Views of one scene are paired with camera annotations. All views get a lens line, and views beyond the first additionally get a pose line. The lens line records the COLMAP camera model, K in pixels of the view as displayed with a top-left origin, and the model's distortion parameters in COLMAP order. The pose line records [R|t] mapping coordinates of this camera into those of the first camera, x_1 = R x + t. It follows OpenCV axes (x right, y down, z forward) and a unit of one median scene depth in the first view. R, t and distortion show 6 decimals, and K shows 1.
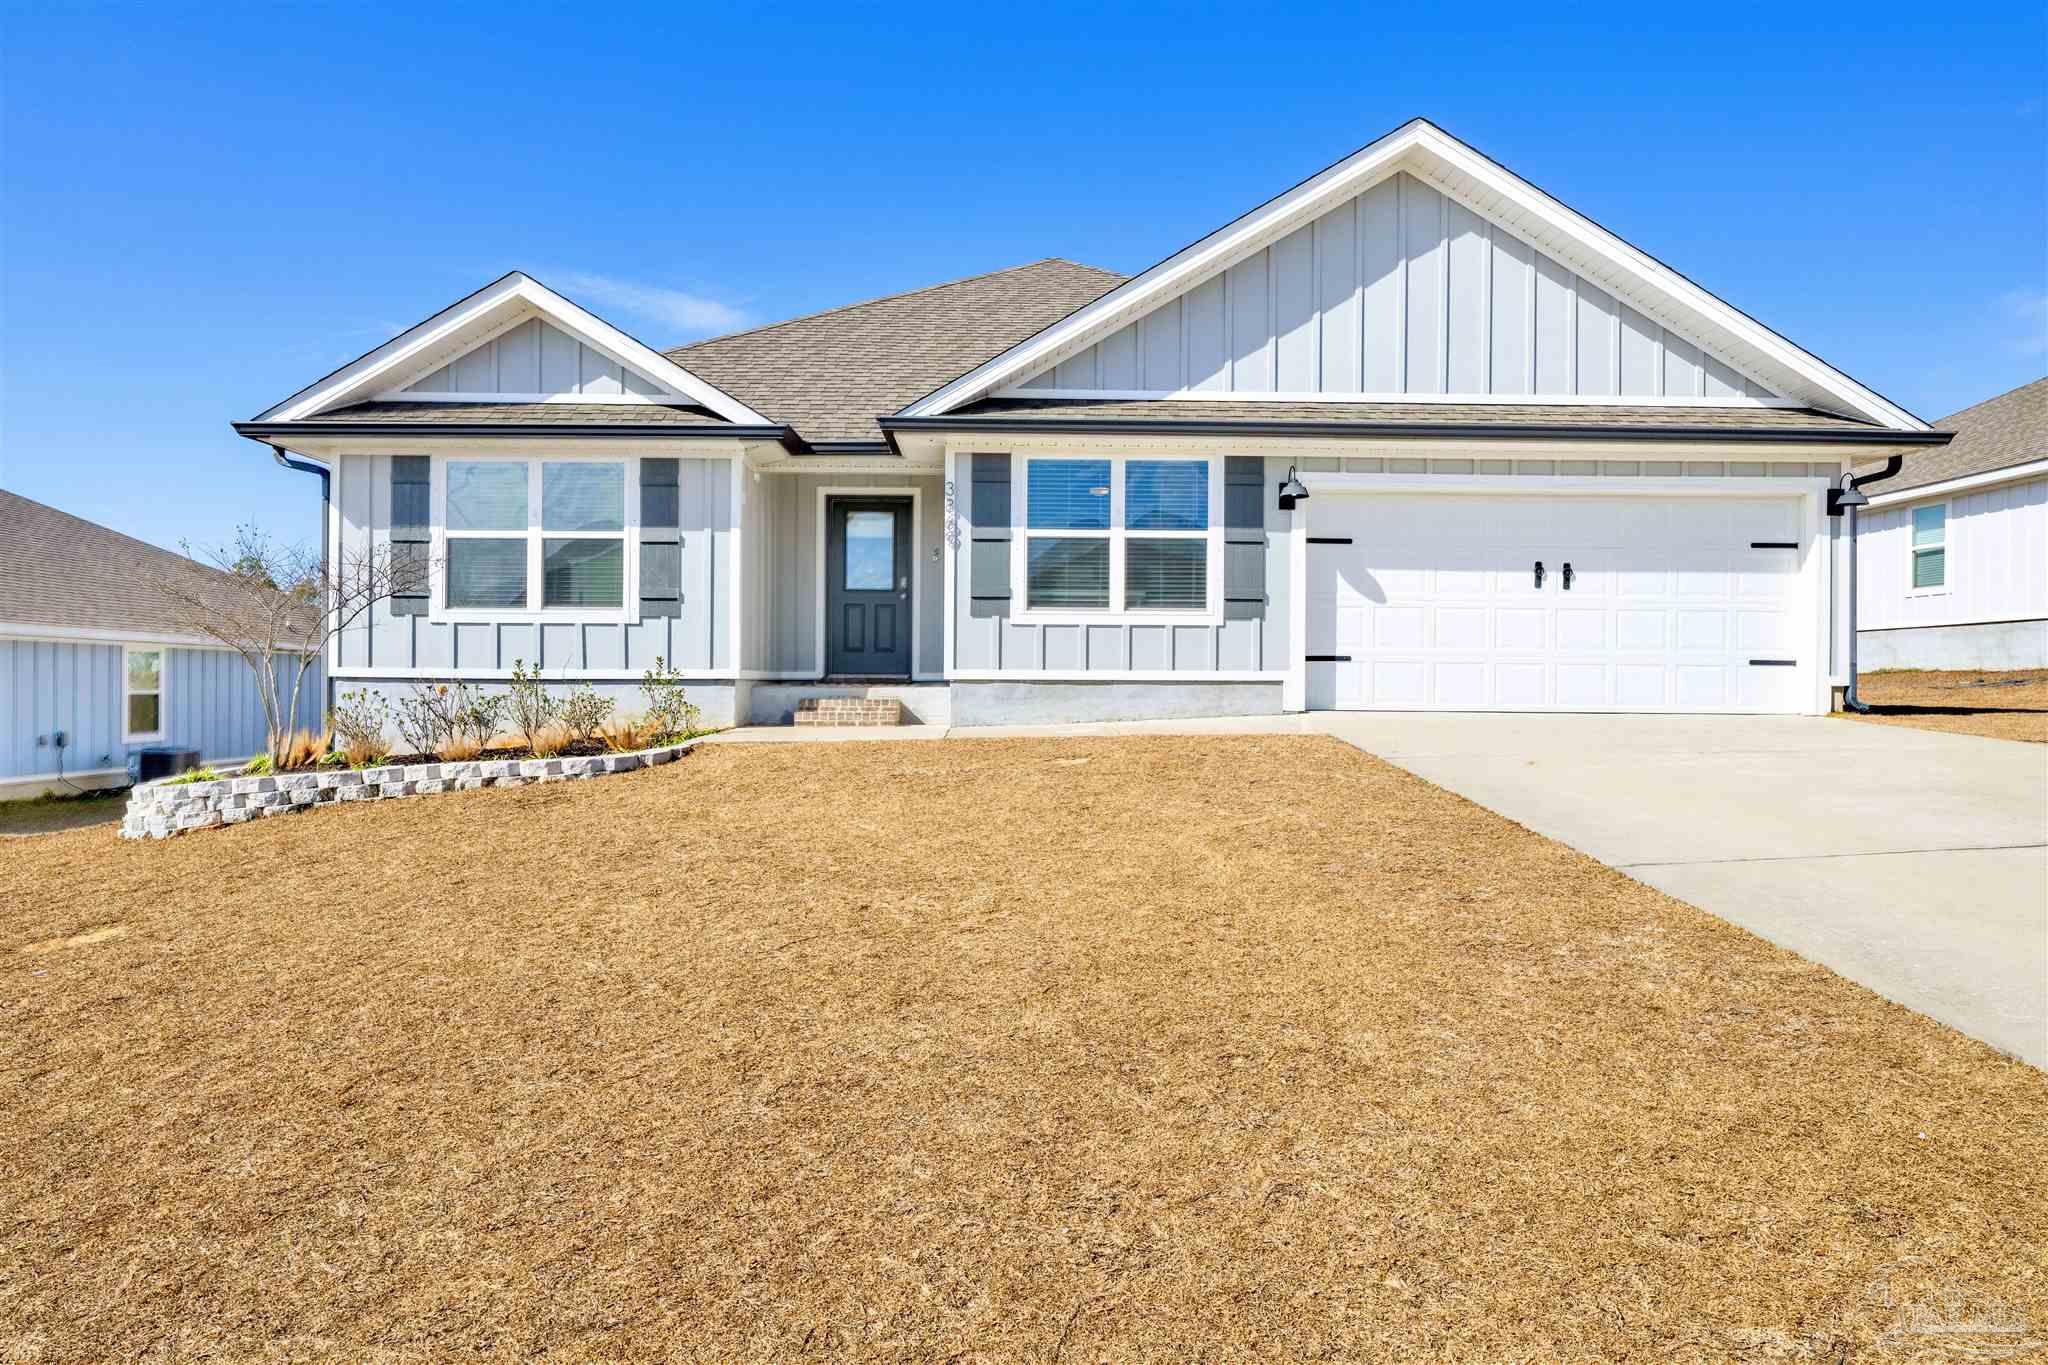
lens RADIAL K [[1257.9, 0, 1024.0], [0, 1257.9, 682.5], [0, 0, 1]] dist [0.006442, 0.000500]
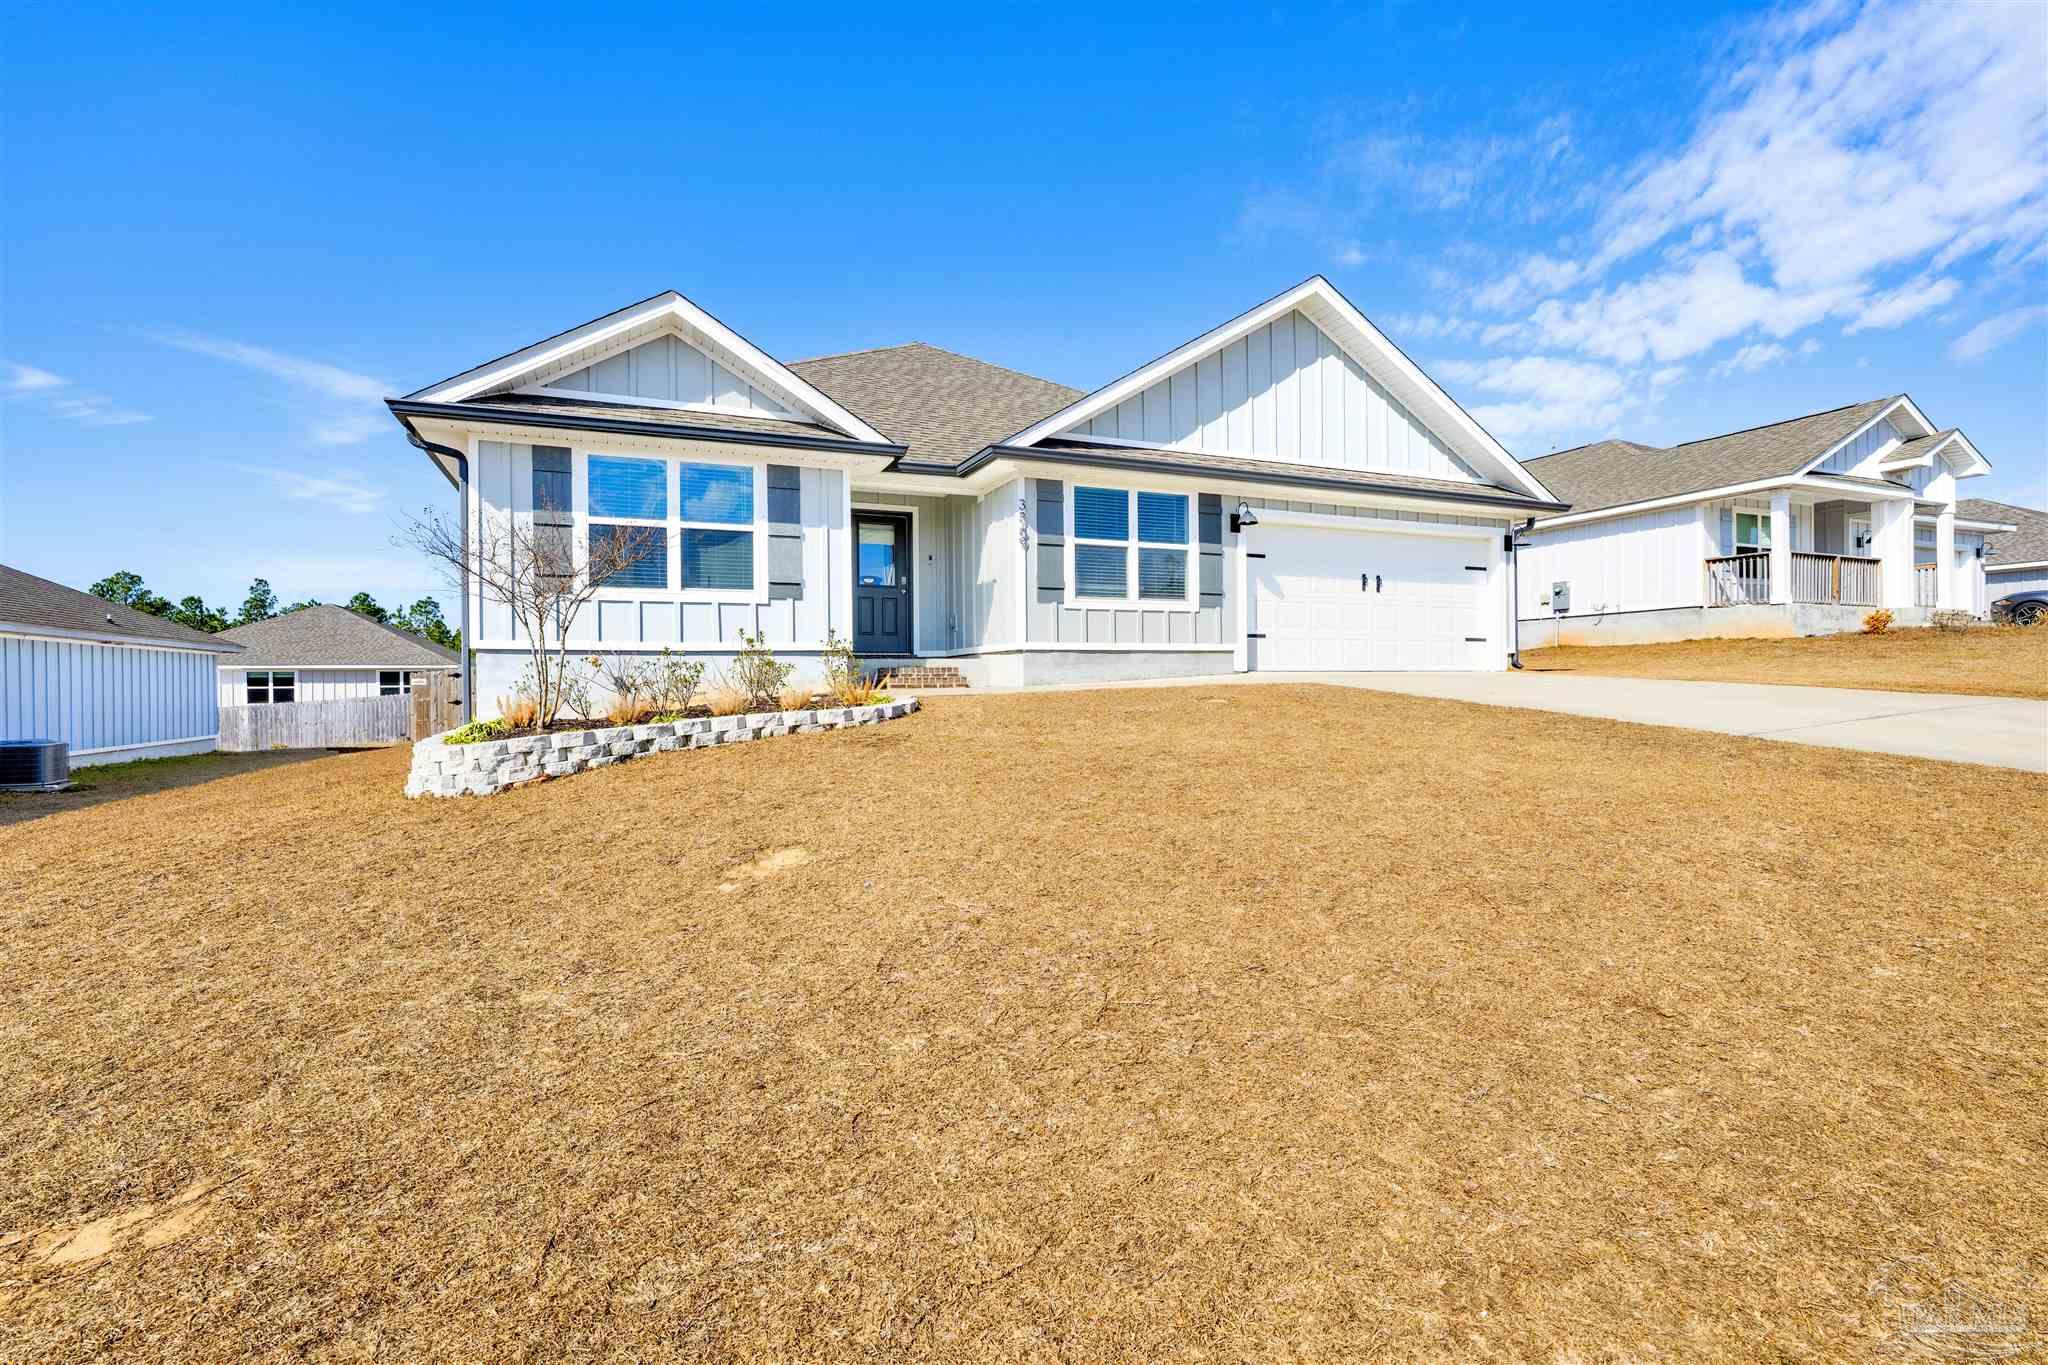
lens RADIAL K [[921.1, 0, 1024.0], [0, 921.1, 682.5], [0, 0, 1]] dist [-0.000561, 0.000029]
pose [[0.925694, -0.015622, 0.377950, -0.418515], [0.015491, 0.999874, 0.003386, 0.028103], [-0.377955, 0.002721, 0.925820, 0.111297]]
